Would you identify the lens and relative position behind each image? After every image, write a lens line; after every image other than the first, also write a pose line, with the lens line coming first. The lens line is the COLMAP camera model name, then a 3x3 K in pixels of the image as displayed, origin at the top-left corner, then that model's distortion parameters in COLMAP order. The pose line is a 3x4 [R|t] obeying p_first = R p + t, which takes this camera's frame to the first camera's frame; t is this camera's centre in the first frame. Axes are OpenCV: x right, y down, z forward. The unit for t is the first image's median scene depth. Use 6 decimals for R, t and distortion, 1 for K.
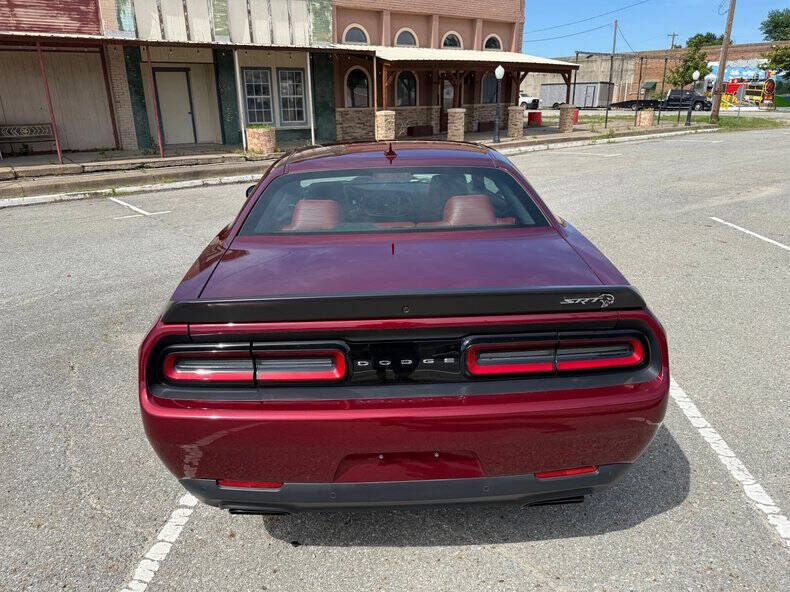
lens RADIAL K [[562.4, 0, 385.5], [0, 562.4, 299.1], [0, 0, 1]] dist [-0.006752, -0.009417]
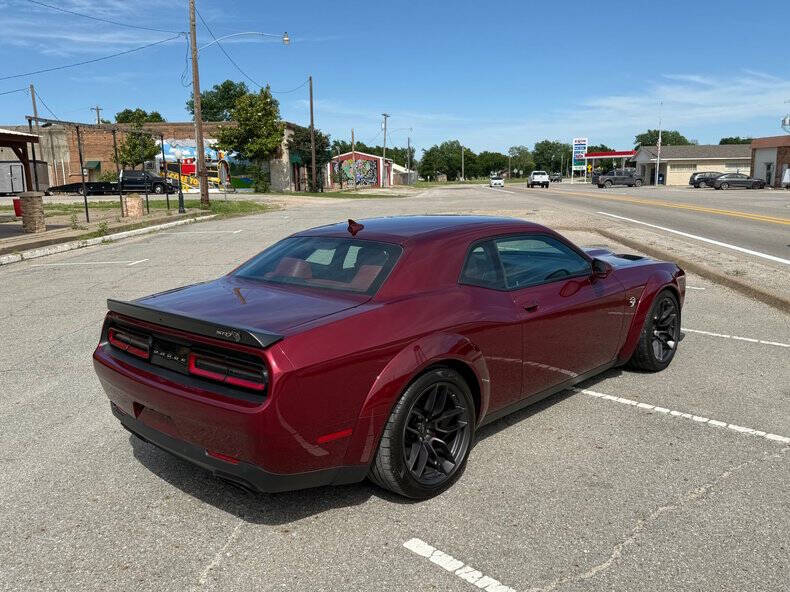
lens RADIAL K [[663.8, 0, 392.7], [0, 663.8, 302.9], [0, 0, 1]] dist [0.145179, -0.282879]
pose [[0.650896, -0.139711, 0.746201, -0.018023], [0.258867, 0.964857, -0.045154, -0.085580], [-0.713669, 0.222557, 0.664188, 0.226593]]
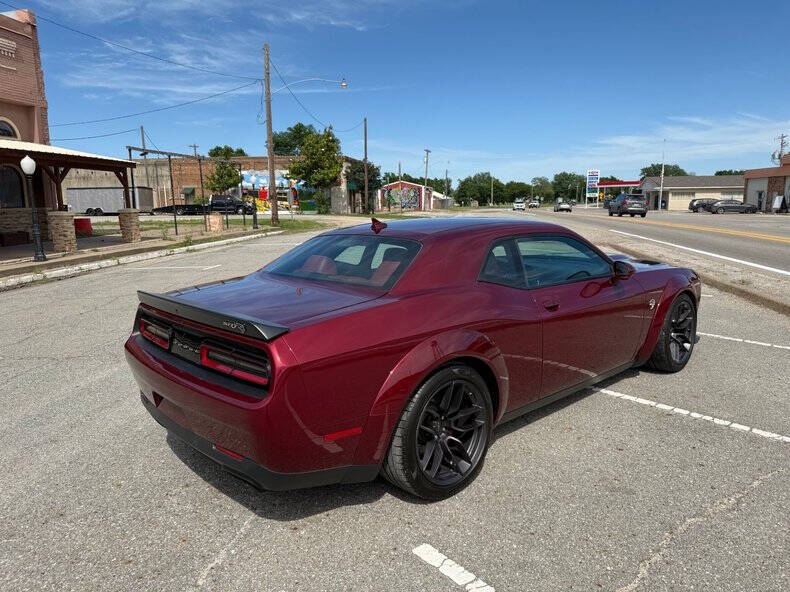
lens RADIAL K [[549.4, 0, 394.7], [0, 549.4, 302.7], [0, 0, 1]] dist [0.096029, -0.149514]
pose [[0.701864, -0.122460, 0.701705, 0.016415], [0.238859, 0.968536, -0.069886, -0.082747], [-0.671069, 0.216659, 0.709031, 0.248890]]
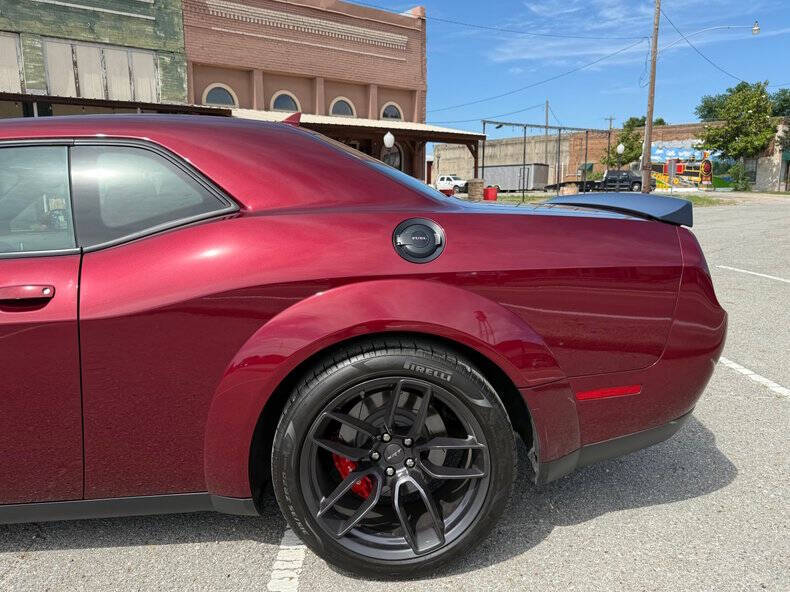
lens RADIAL K [[624.0, 0, 395.0], [0, 624.0, 296.0], [0, 0, 1]] dist [0.011574, -0.031704]
pose [[0.994564, -0.014345, 0.103133, 0.116588], [0.031344, 0.985769, -0.165160, -0.012303], [-0.099296, 0.167495, 0.980860, 0.112561]]
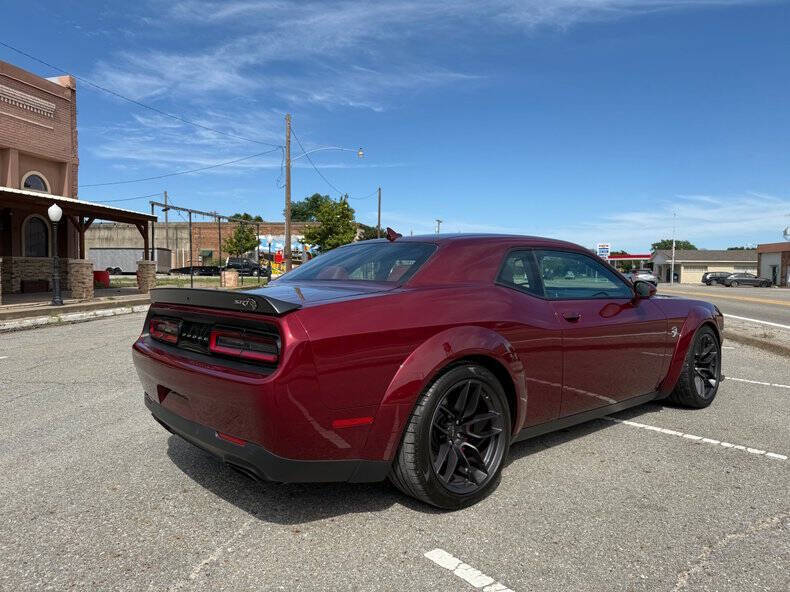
lens RADIAL K [[550.9, 0, 388.7], [0, 550.9, 297.3], [0, 0, 1]] dist [0.087285, -0.137996]
pose [[0.723687, -0.011172, 0.690038, 0.016477], [0.211140, 0.955510, -0.205965, -0.061181], [-0.657037, 0.294748, 0.693848, 0.258417]]
